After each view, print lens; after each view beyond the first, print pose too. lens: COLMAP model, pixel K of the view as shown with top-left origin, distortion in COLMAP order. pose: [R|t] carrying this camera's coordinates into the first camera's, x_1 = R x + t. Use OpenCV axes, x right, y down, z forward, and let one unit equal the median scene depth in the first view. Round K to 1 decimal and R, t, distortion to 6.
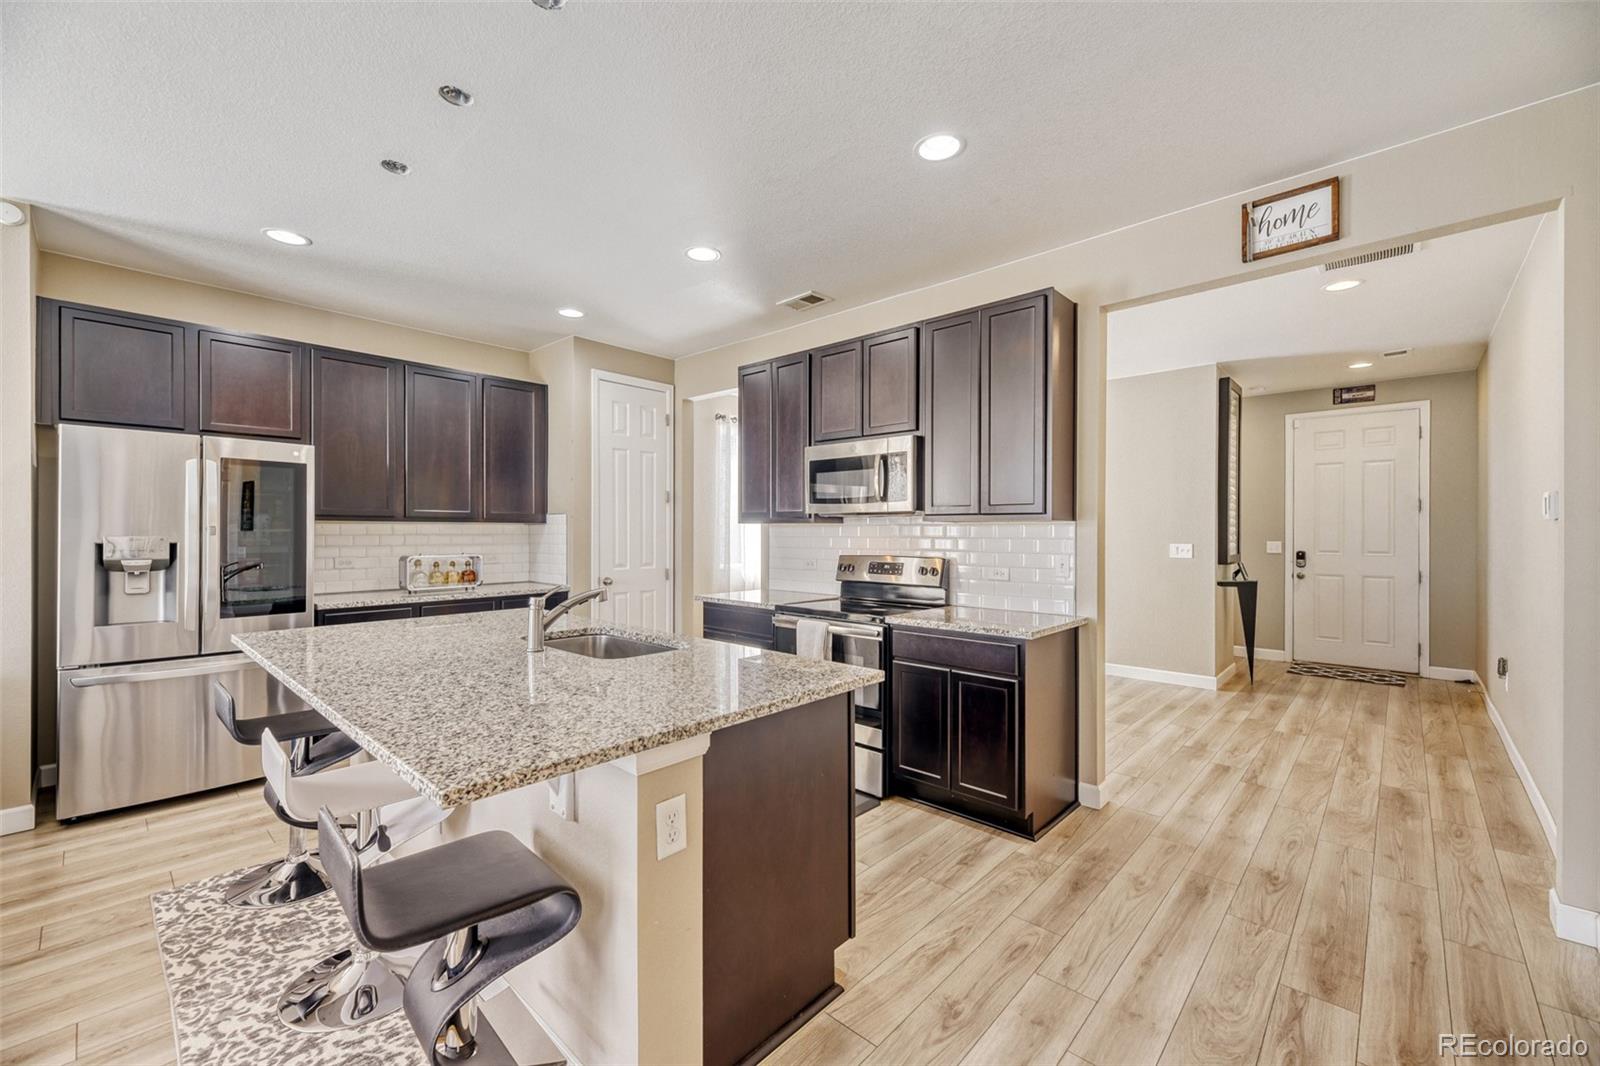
lens RADIAL K [[647.7, 0, 792.8], [0, 647.7, 532.1], [0, 0, 1]] dist [0.001347, -0.000295]
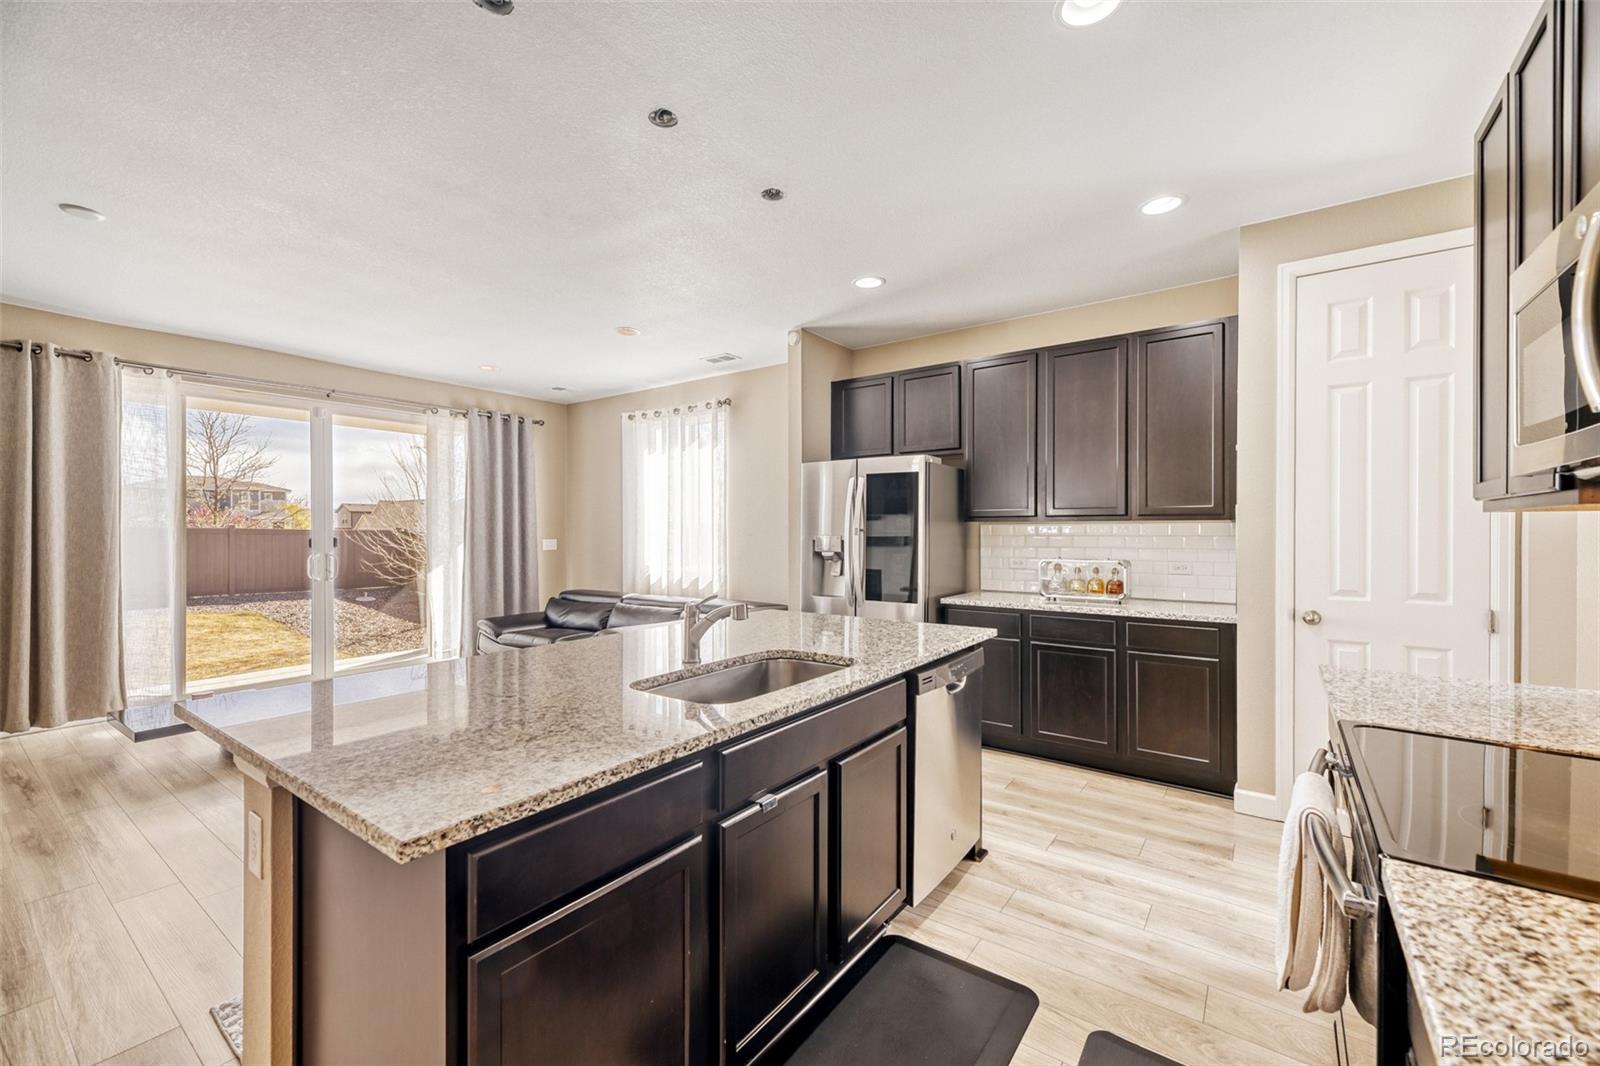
lens RADIAL K [[647.7, 0, 795.0], [0, 647.7, 532.7], [0, 0, 1]] dist [0.001347, -0.000295]
pose [[0.121448, -0.001444, -0.992597, 0.308554], [0.001051, 0.999999, -0.001326, 0.001120], [0.992597, -0.000883, 0.121449, 0.599230]]
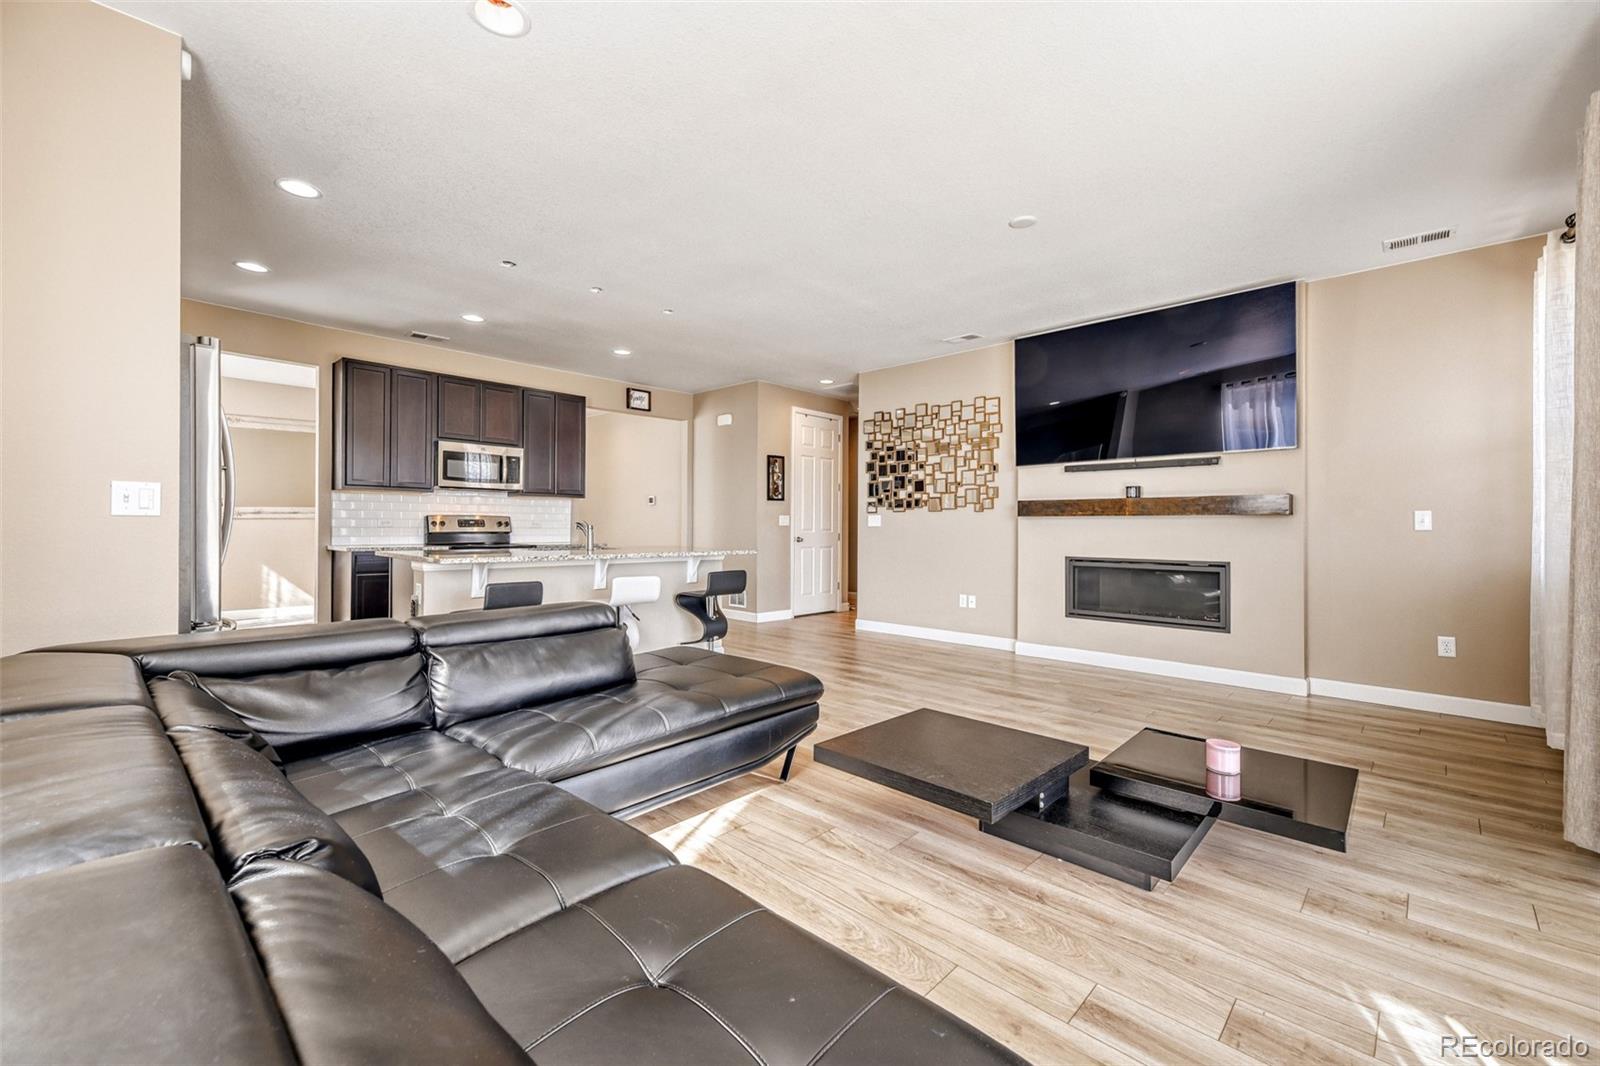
lens RADIAL K [[647.7, 0, 792.6], [0, 647.7, 526.8], [0, 0, 1]] dist [0.001347, -0.000295]
pose [[0.013708, -0.003701, 0.999899, -1.455276], [-0.008799, 0.999954, 0.003822, 0.051708], [-0.999867, -0.008851, 0.013675, 0.176729]]
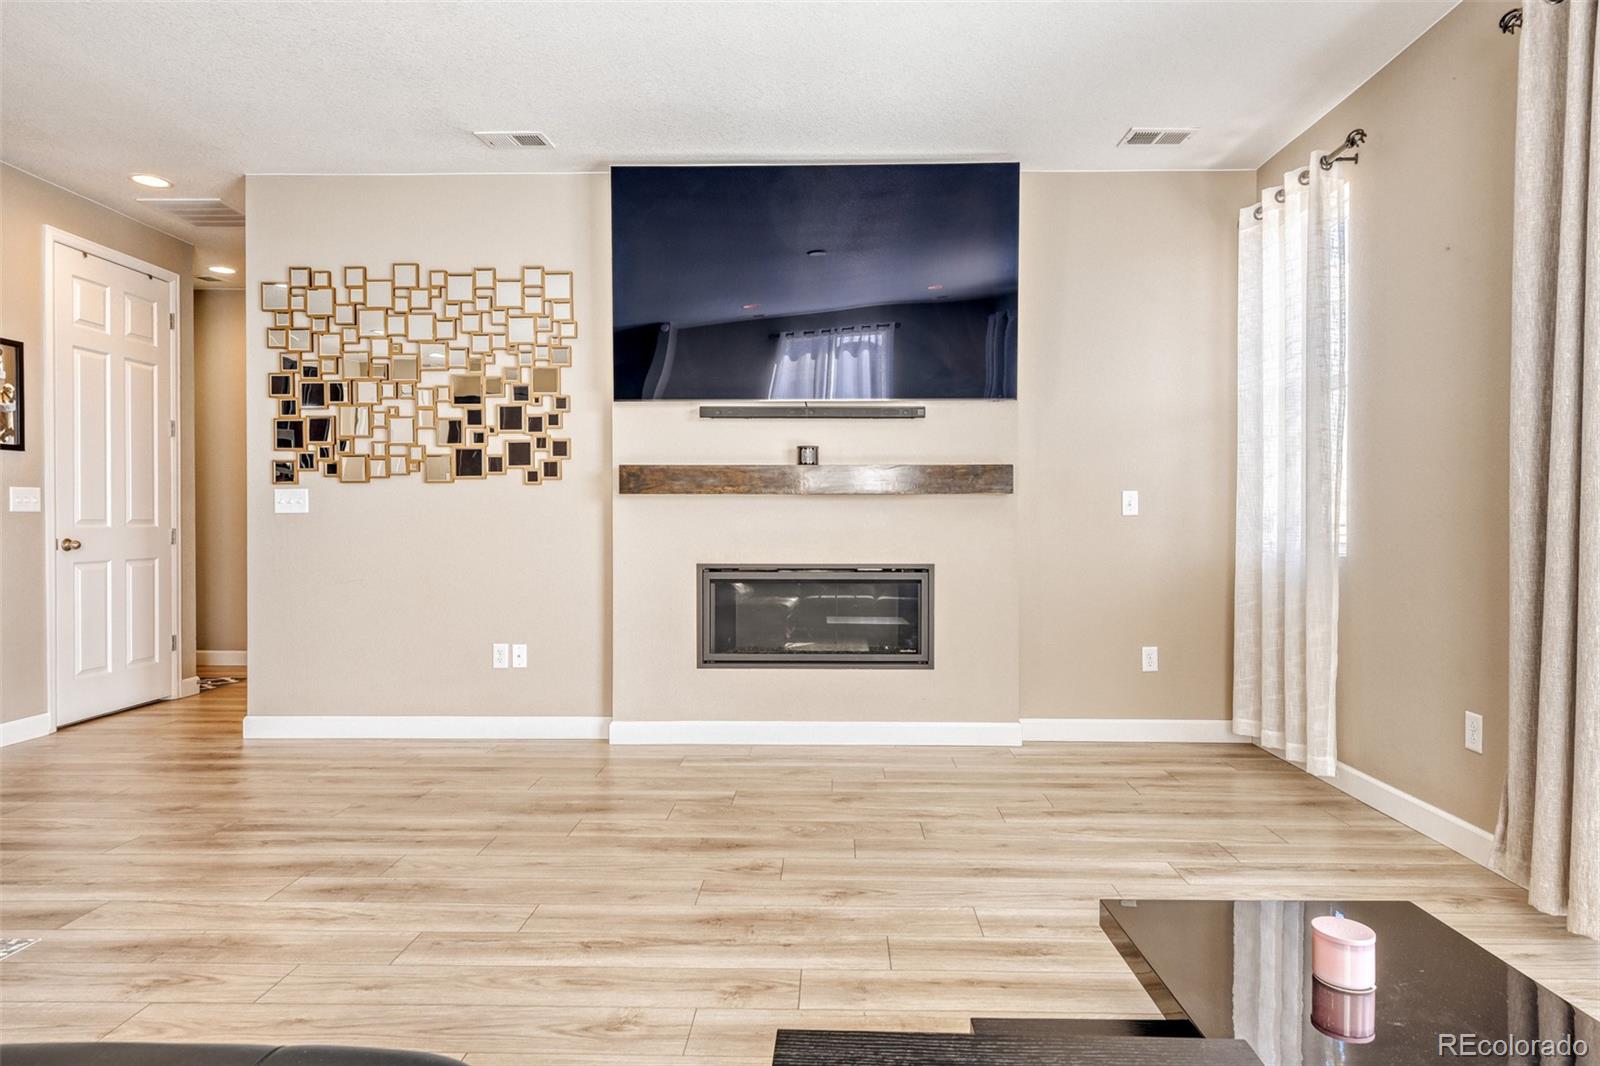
lens RADIAL K [[914.2, 0, 810.8], [0, 914.2, 532.6], [0, 0, 1]] dist [0.013299, -0.003680]
pose [[-0.664118, -0.014794, 0.747481, -0.995225], [-0.005742, 0.999876, 0.014688, 0.059338], [-0.747606, 0.005462, -0.664120, 0.260069]]
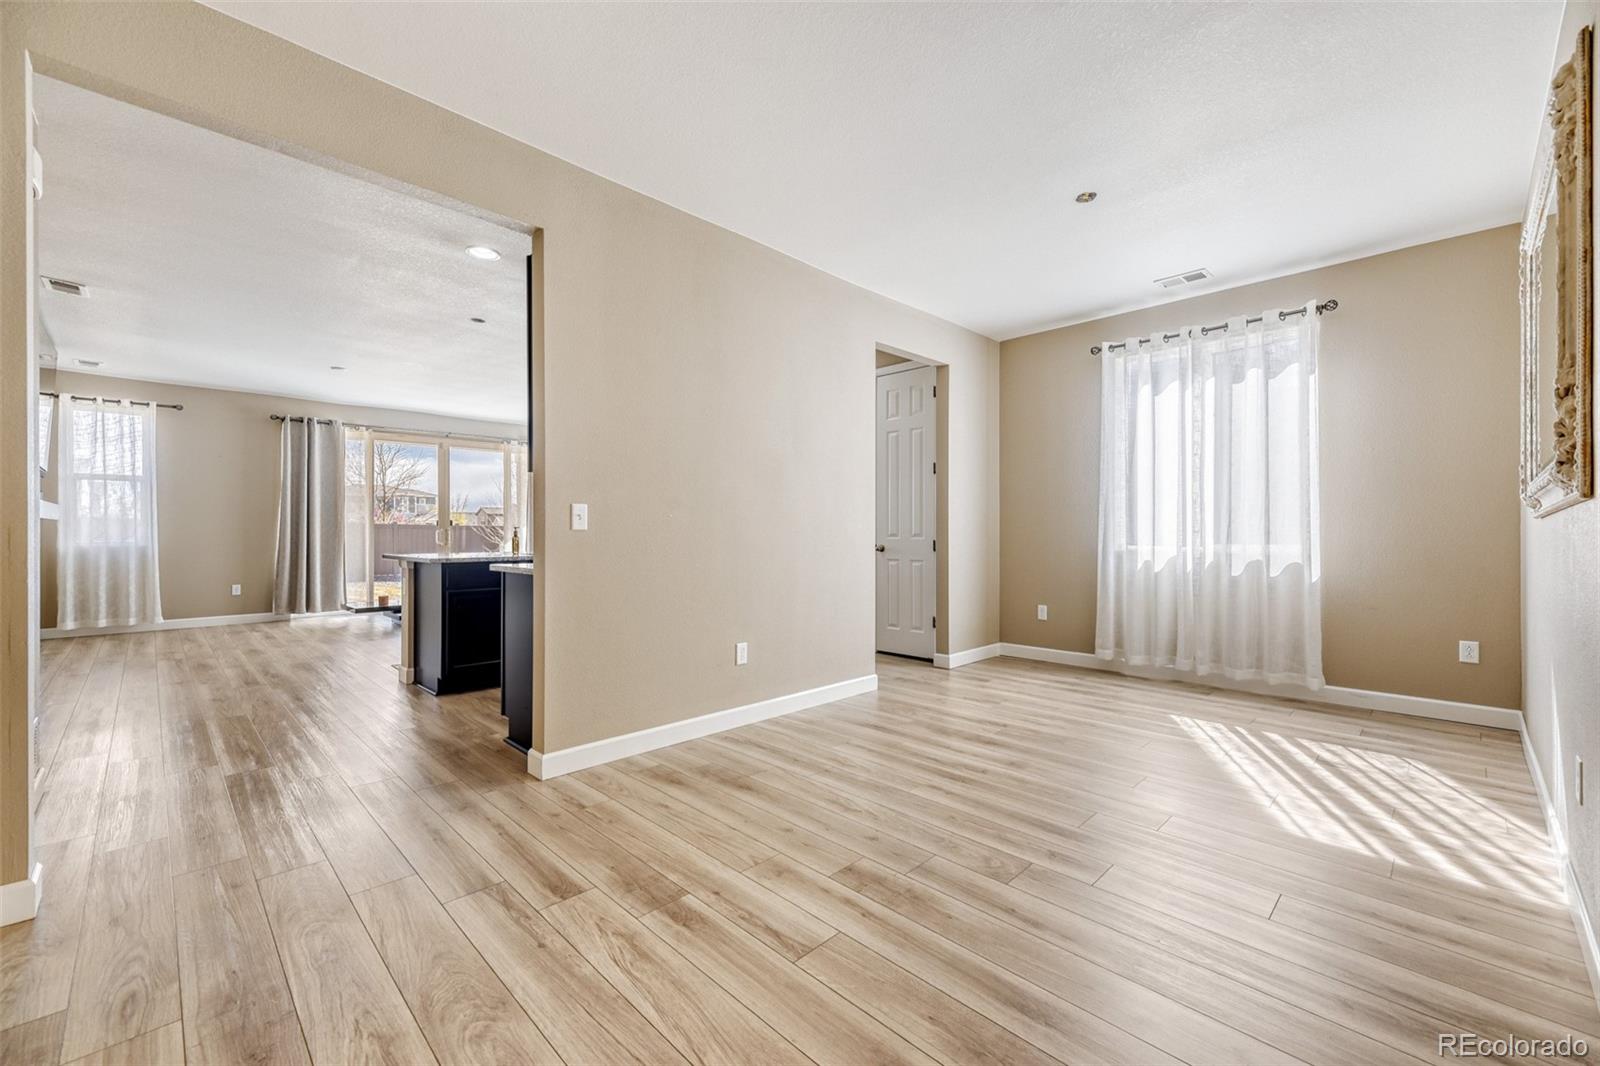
lens RADIAL K [[647.7, 0, 796.0], [0, 647.7, 531.3], [0, 0, 1]] dist [0.001347, -0.000295]
pose [[-0.038641, -0.005346, -0.999239, 1.119781], [0.001503, 0.999984, -0.005408, 0.066493], [0.999252, -0.001711, -0.038632, 1.138180]]
